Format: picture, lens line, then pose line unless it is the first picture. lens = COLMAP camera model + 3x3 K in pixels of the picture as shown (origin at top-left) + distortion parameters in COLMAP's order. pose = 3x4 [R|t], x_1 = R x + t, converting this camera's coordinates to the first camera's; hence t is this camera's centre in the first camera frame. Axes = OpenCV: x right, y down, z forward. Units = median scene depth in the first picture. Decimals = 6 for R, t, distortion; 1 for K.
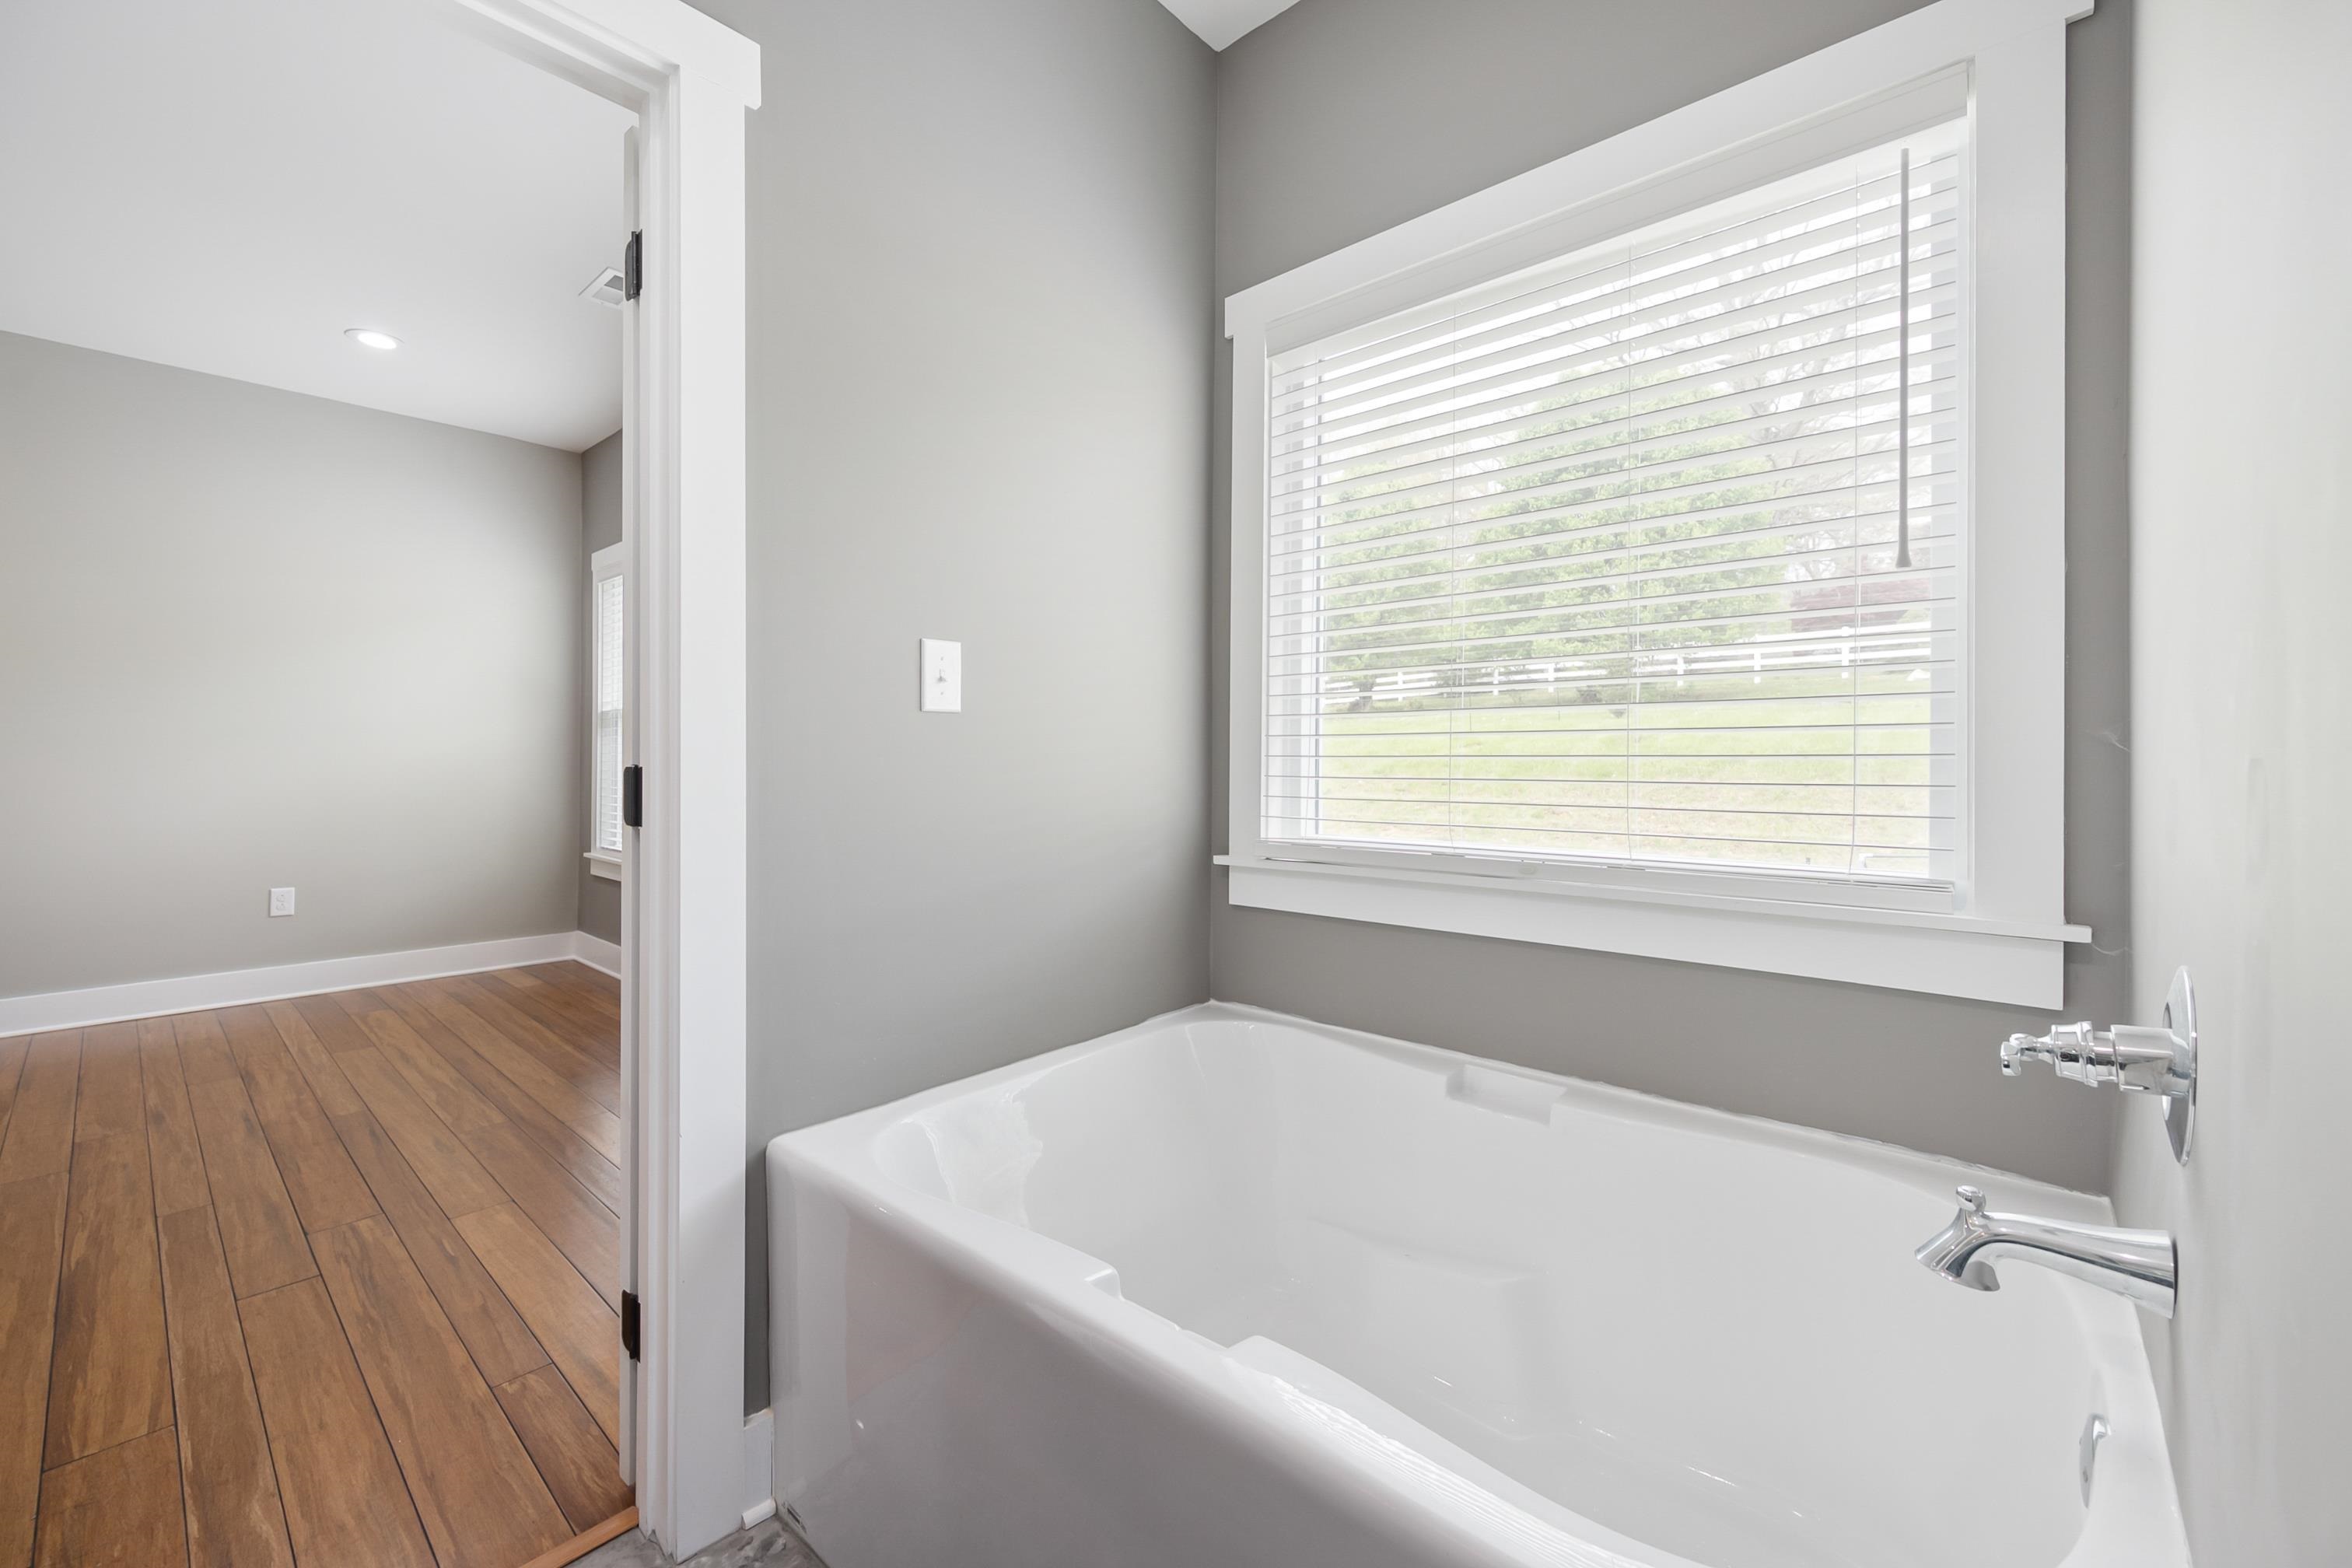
lens RADIAL K [[933.2, 0, 1178.5], [0, 933.2, 758.9], [0, 0, 1]] dist [0.001038, 0.000415]
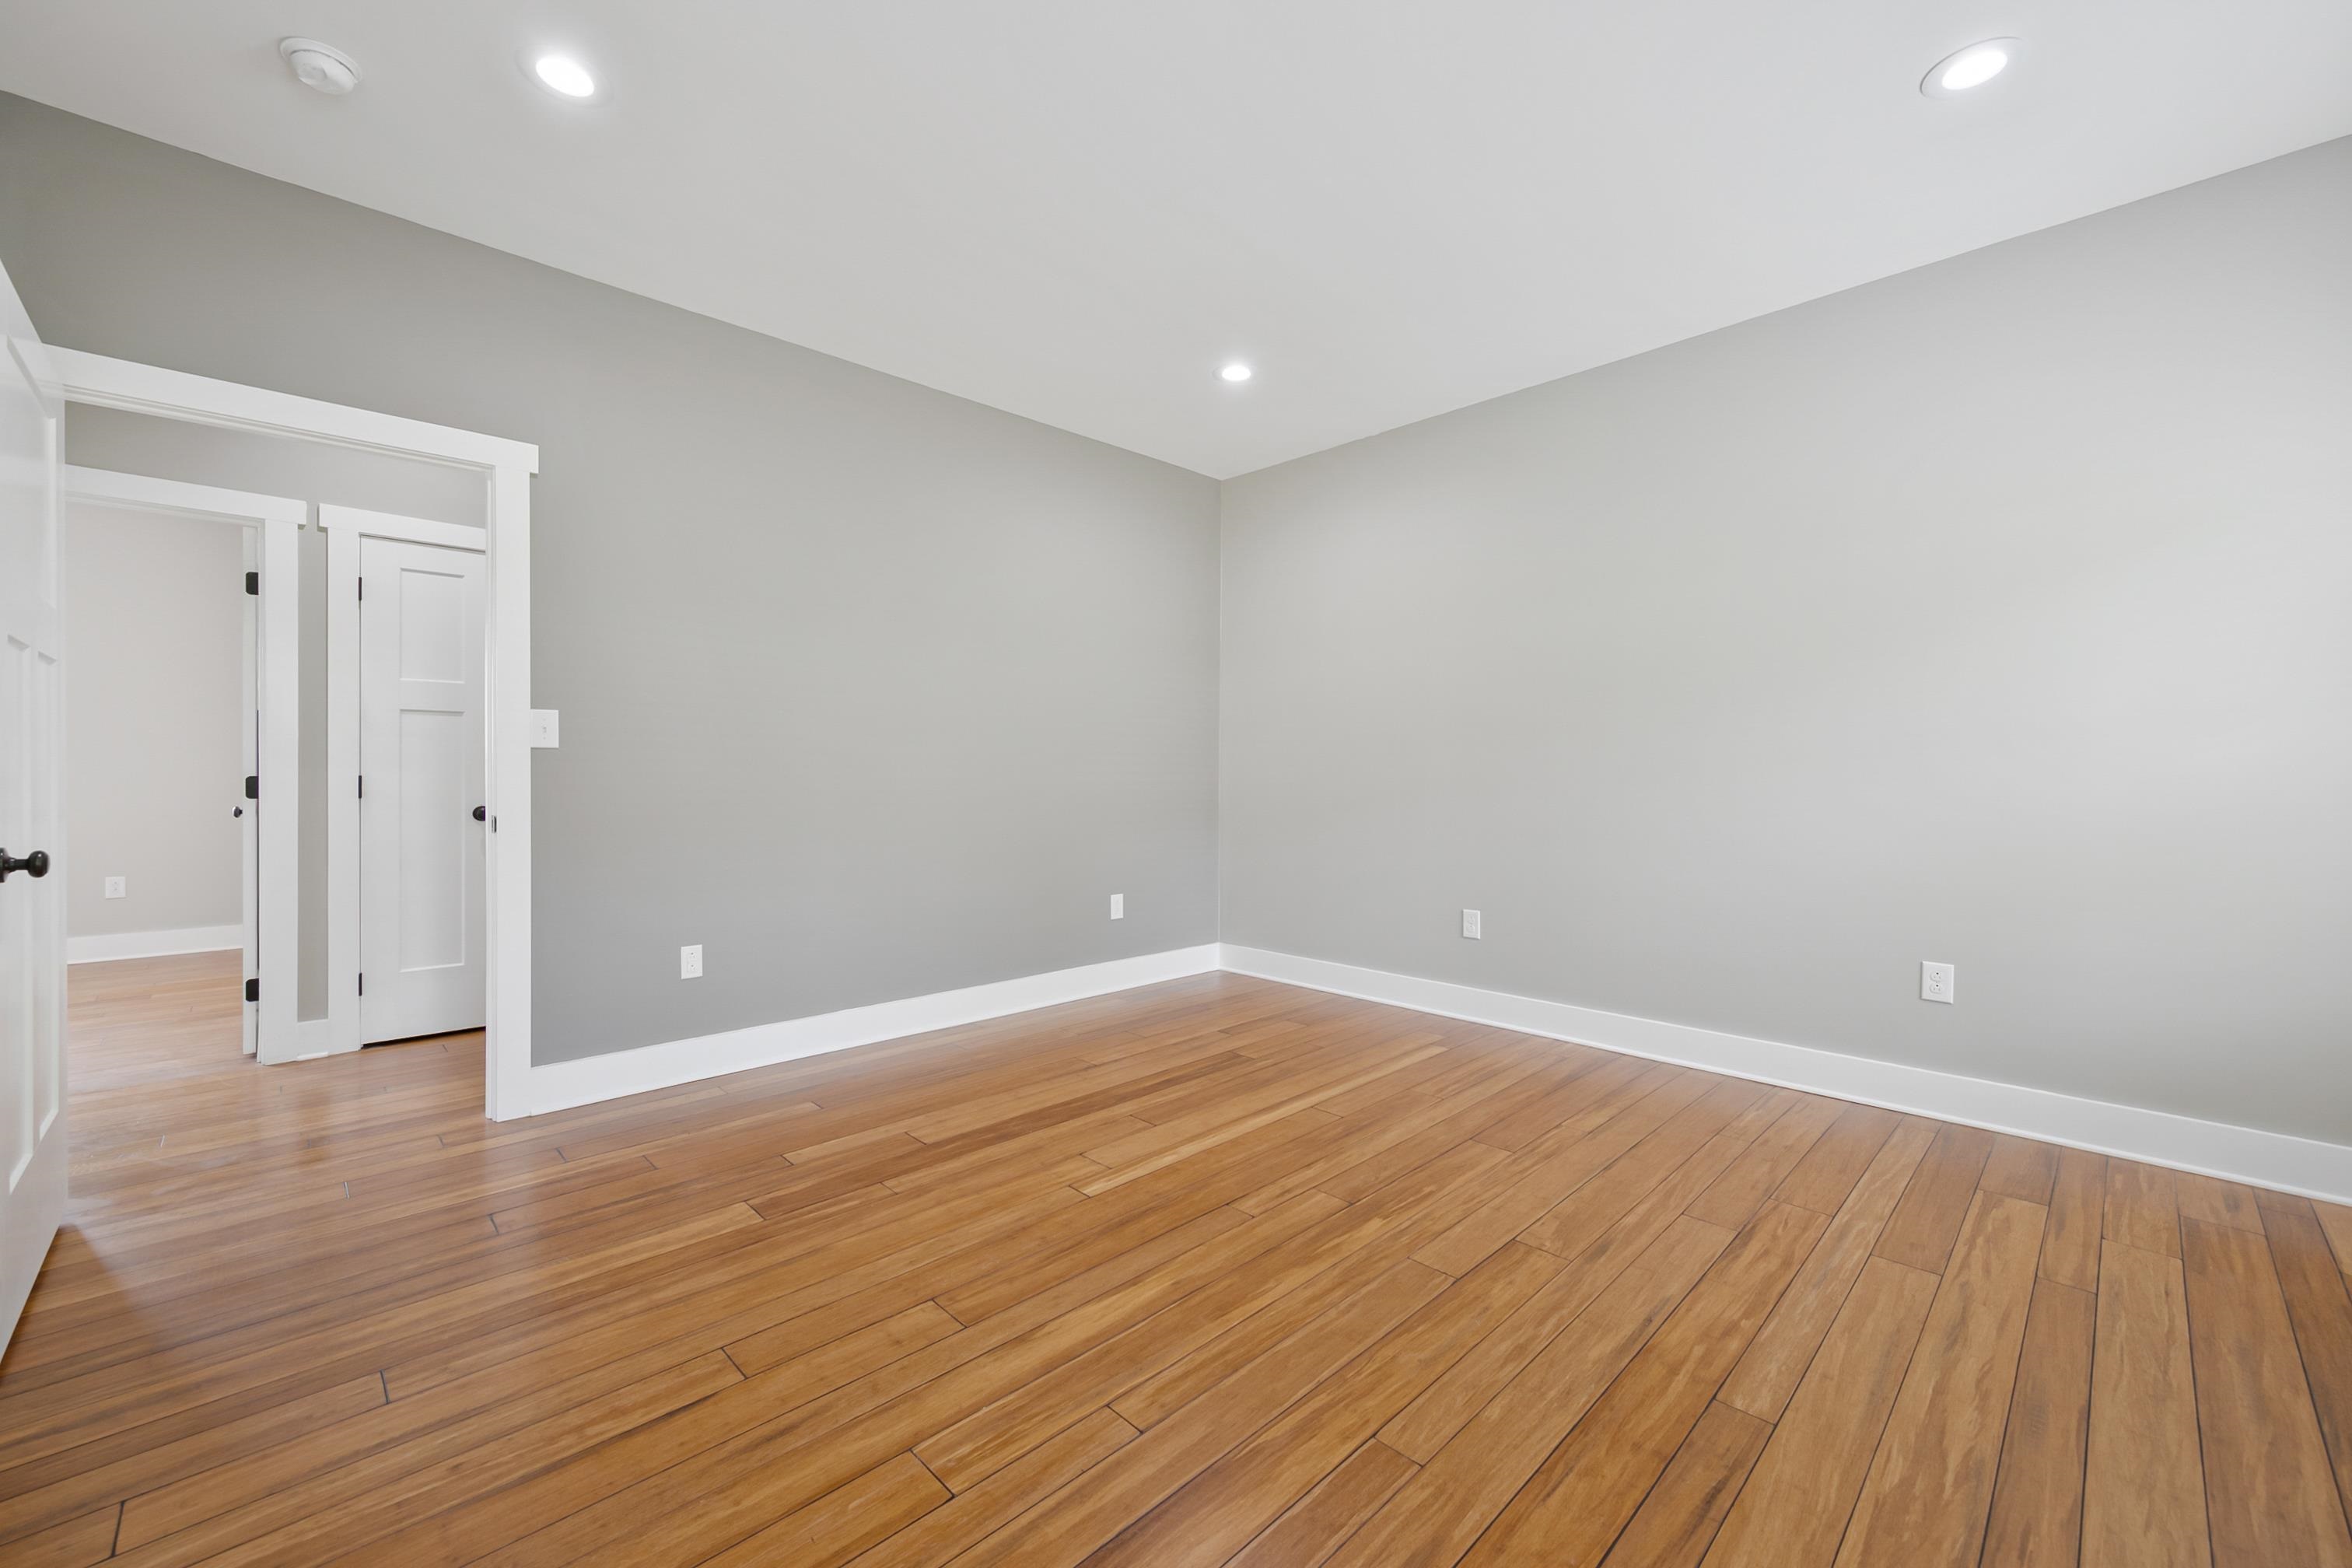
lens RADIAL K [[933.2, 0, 1178.5], [0, 933.2, 758.9], [0, 0, 1]] dist [0.001038, 0.000415]
pose [[-0.079090, -0.018668, -0.996693, -0.299356], [-0.007225, 0.999809, -0.018153, -0.000632], [0.996841, 0.005766, -0.079210, 0.719795]]
